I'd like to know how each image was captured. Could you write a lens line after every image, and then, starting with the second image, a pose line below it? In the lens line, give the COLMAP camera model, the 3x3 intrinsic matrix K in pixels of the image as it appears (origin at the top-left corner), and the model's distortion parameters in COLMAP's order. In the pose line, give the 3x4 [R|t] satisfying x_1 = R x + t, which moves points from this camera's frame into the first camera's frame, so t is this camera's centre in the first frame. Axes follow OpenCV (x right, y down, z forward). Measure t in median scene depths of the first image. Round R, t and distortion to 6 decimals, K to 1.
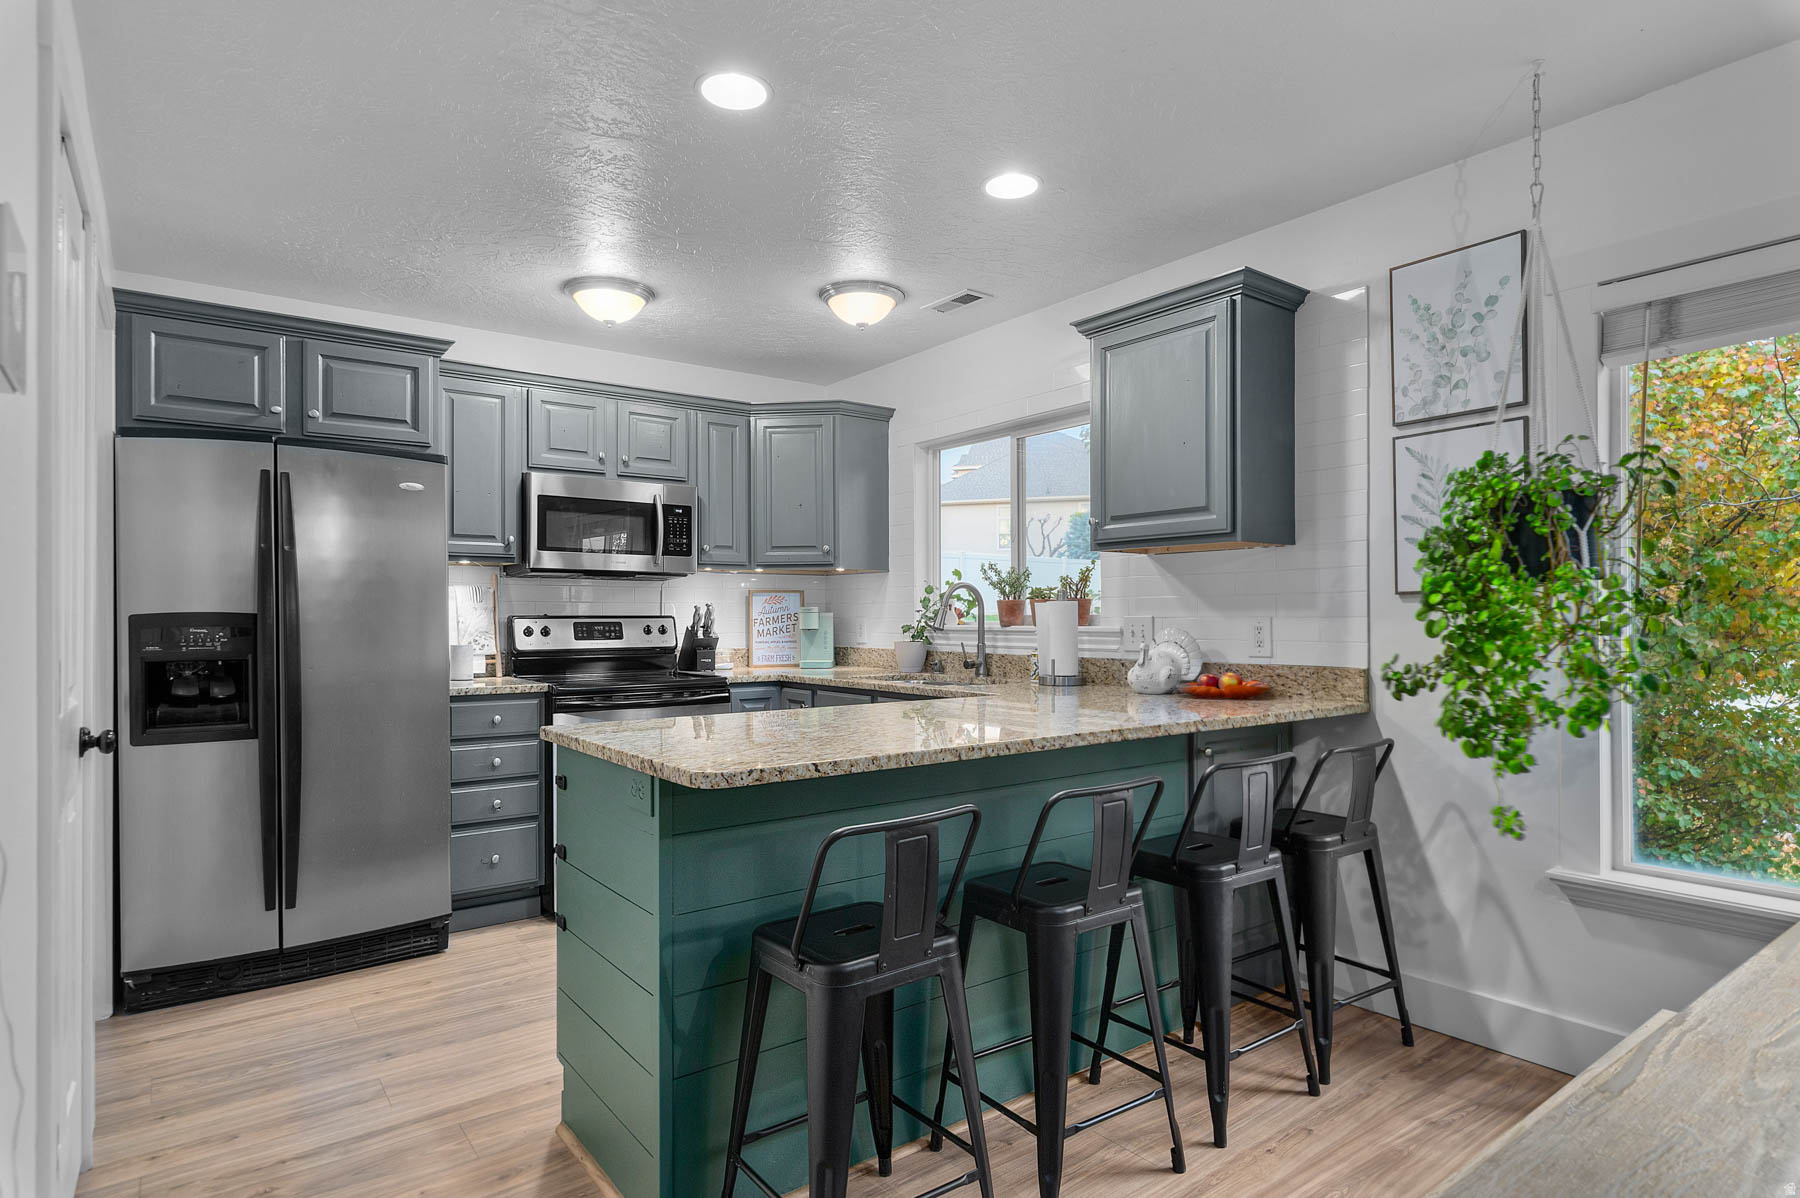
lens RADIAL K [[996.2, 0, 903.3], [0, 996.2, 615.4], [0, 0, 1]] dist [0.003091, 0.000897]
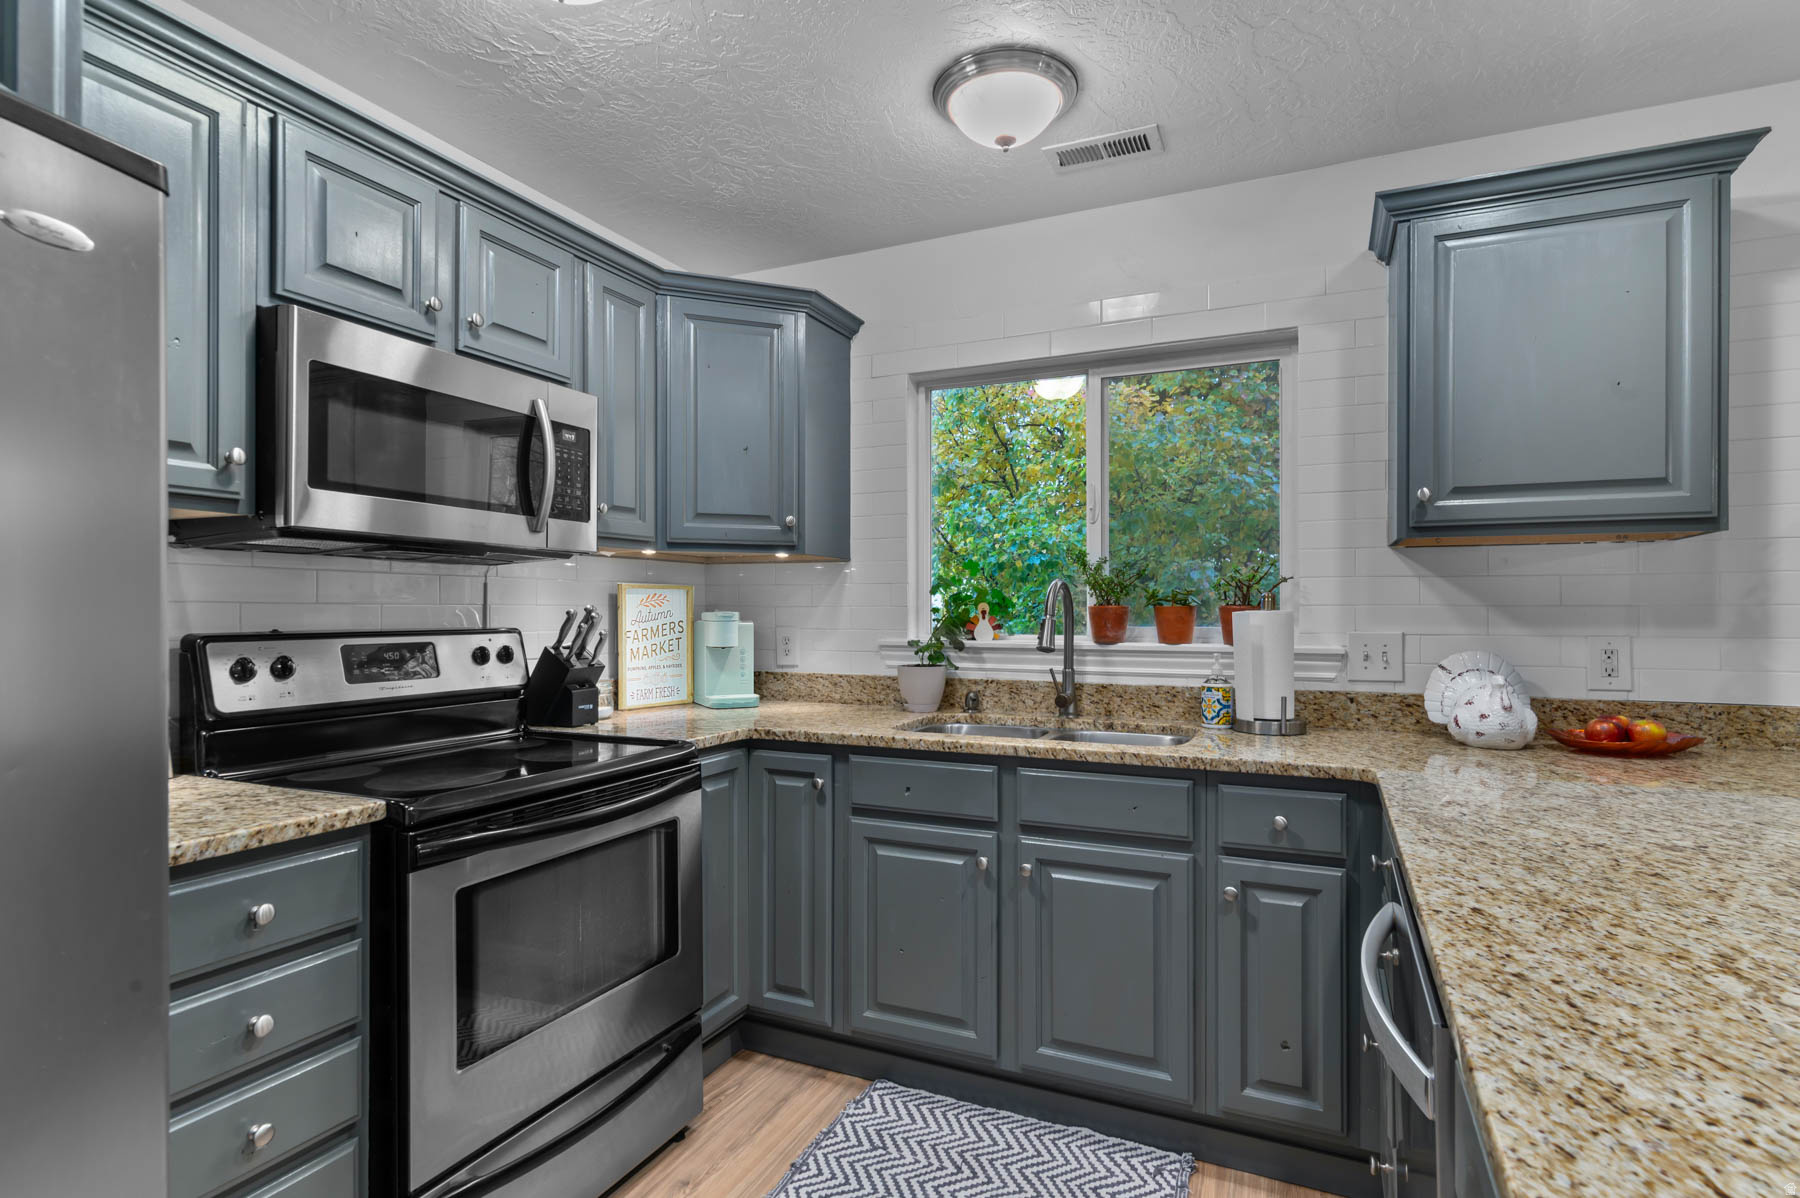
lens RADIAL K [[909.2, 0, 925.2], [0, 909.2, 608.7], [0, 0, 1]] dist [0.002818, 0.000420]
pose [[0.871345, 0.004336, 0.490652, -0.409223], [-0.004063, 0.999990, -0.001623, -0.015457], [-0.490654, -0.000579, 0.871354, 0.651539]]
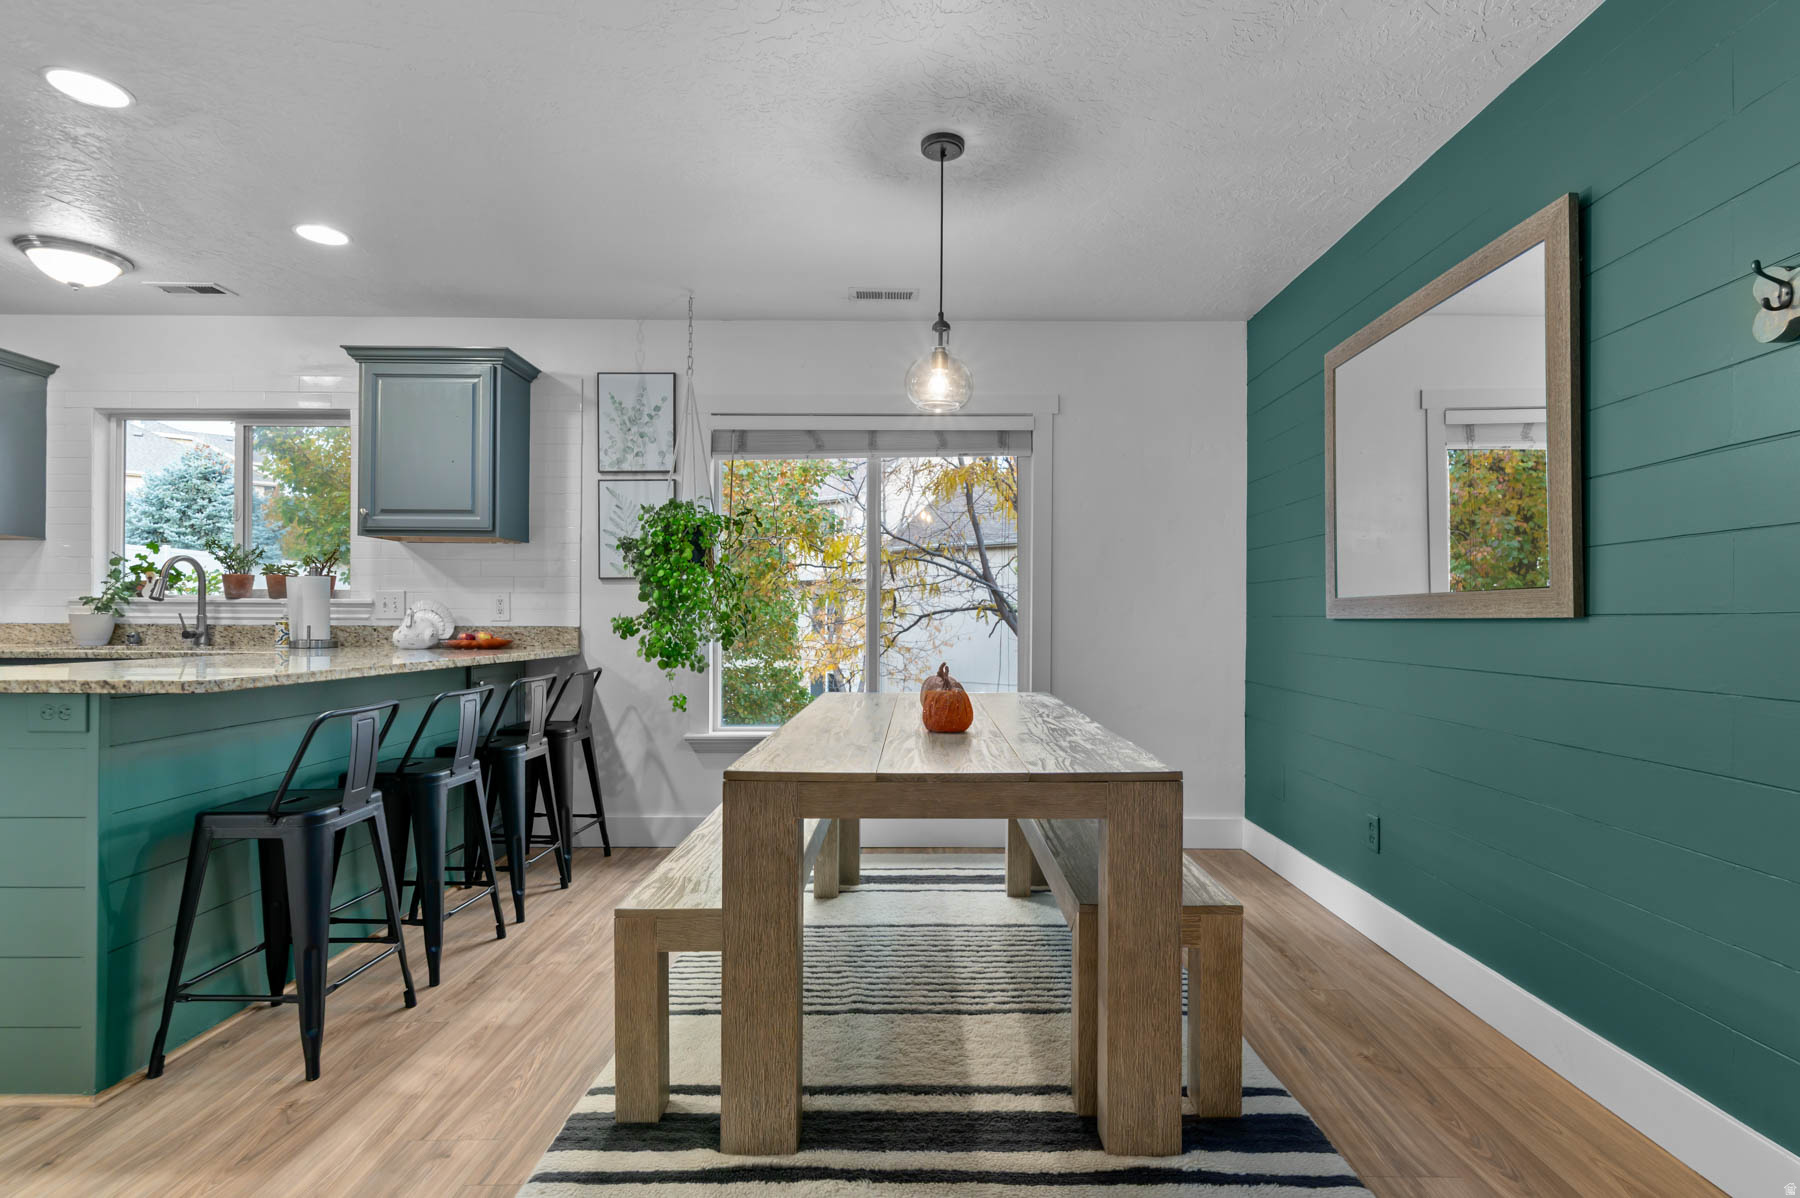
lens RADIAL K [[899.4, 0, 941.6], [0, 899.4, 619.6], [0, 0, 1]] dist [-0.000295, -0.001004]
pose [[0.588500, 0.007797, 0.808460, -0.296888], [-0.009640, 0.999950, -0.002626, 0.036736], [-0.808440, -0.006248, 0.588546, -0.245285]]
